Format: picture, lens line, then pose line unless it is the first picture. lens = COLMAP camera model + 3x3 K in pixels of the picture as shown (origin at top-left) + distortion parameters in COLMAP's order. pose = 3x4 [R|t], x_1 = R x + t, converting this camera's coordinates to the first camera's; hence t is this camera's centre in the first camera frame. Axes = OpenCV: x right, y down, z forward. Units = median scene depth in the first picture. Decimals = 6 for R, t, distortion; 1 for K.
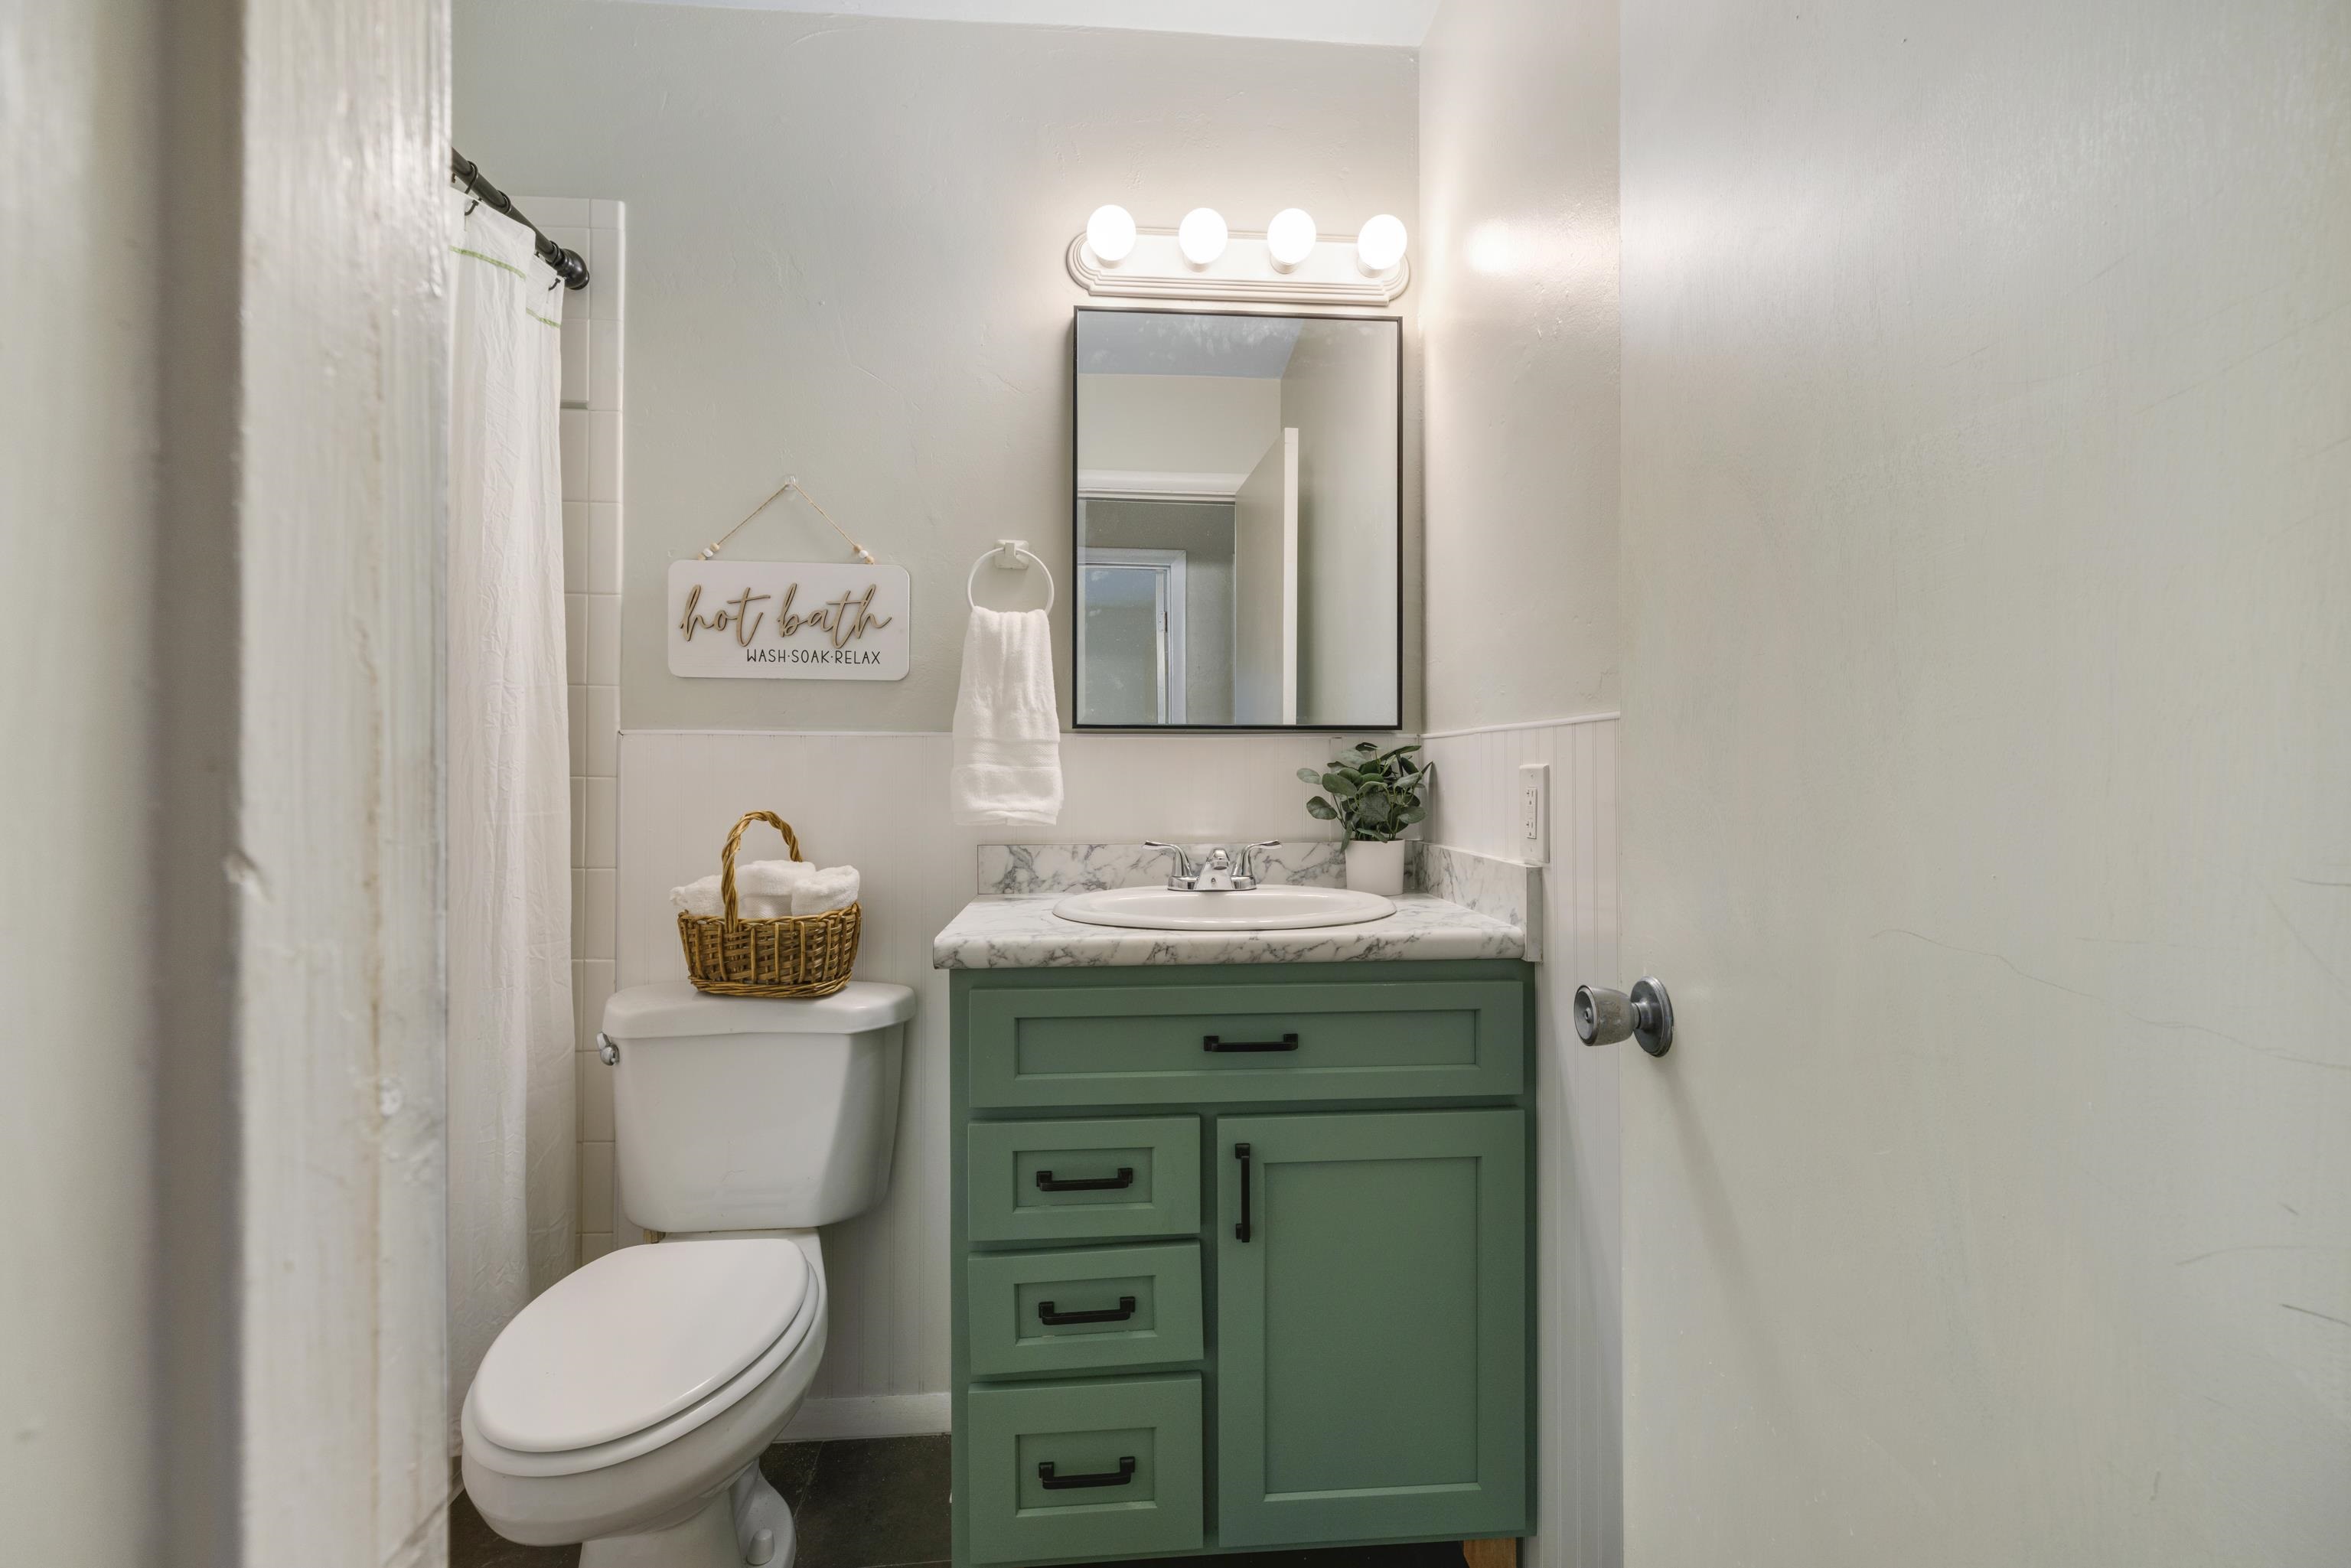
lens RADIAL K [[984.6, 0, 1177.8], [0, 984.6, 777.8], [0, 0, 1]] dist [-0.000113, 0.000391]
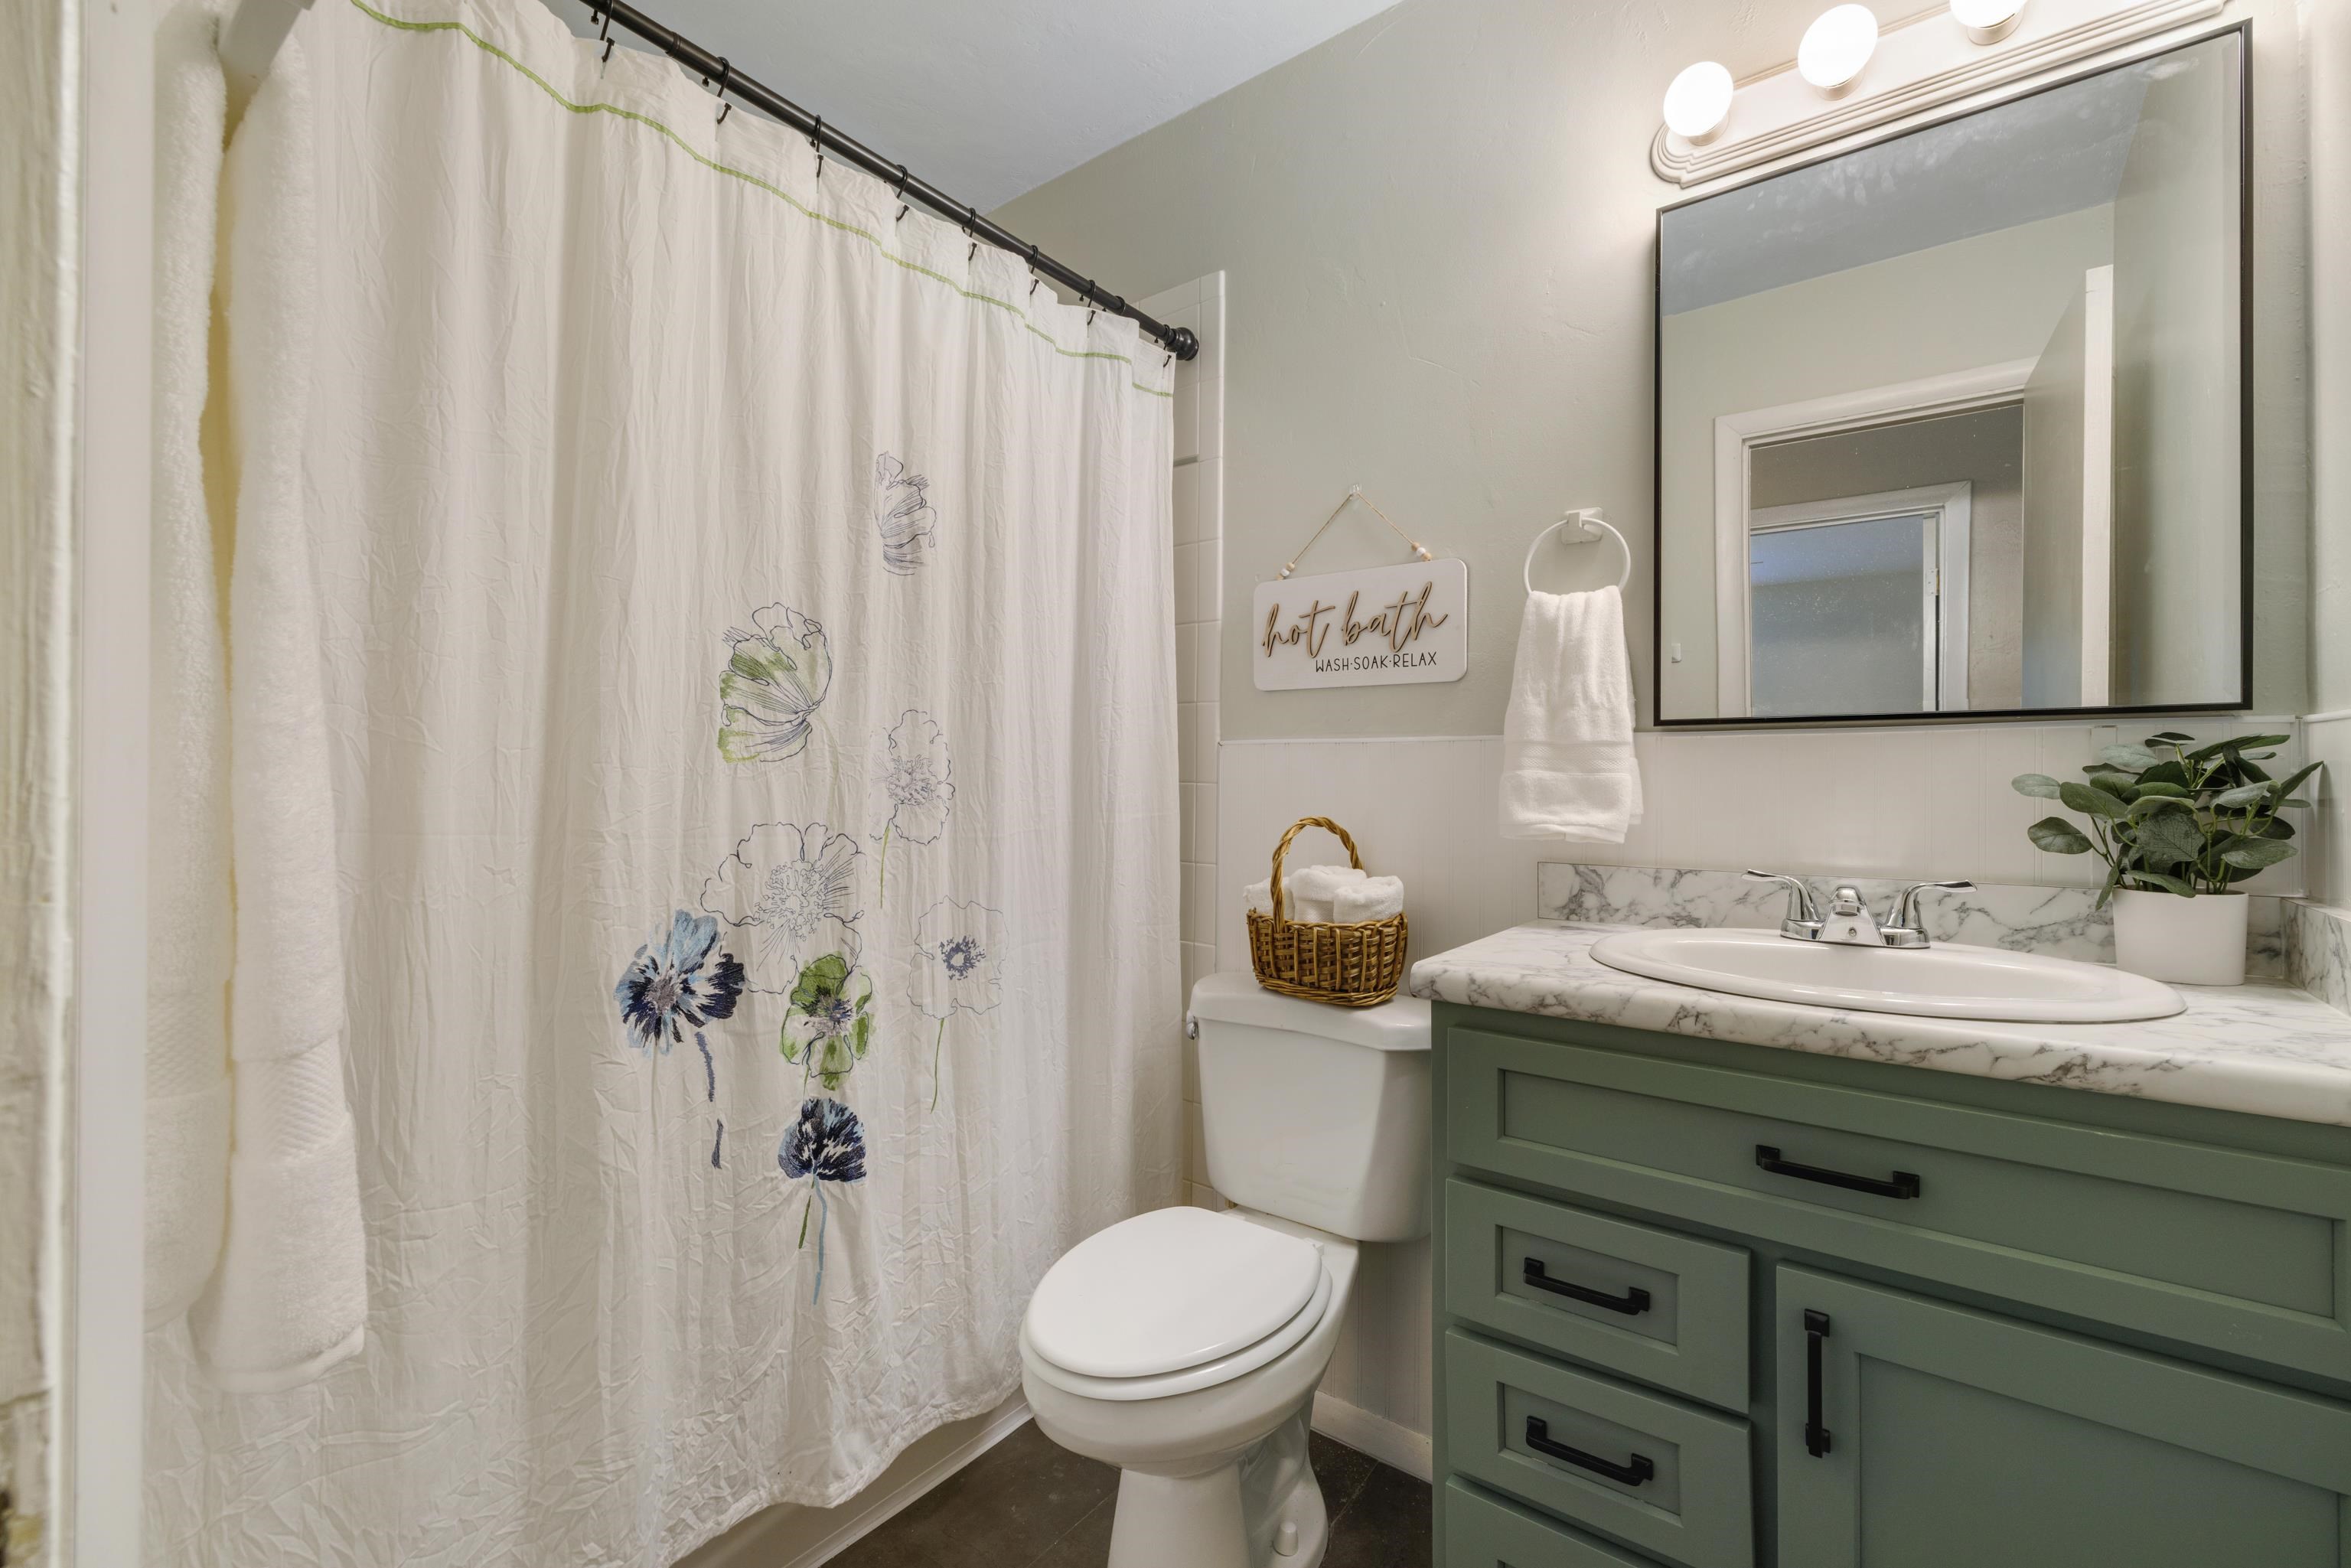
lens RADIAL K [[984.6, 0, 1177.8], [0, 984.6, 777.8], [0, 0, 1]] dist [-0.000113, 0.000391]
pose [[0.750347, 0.000522, -0.661044, 0.142838], [-0.004050, 0.999985, -0.003808, -0.002532], [0.661032, 0.005534, 0.750337, 0.131961]]
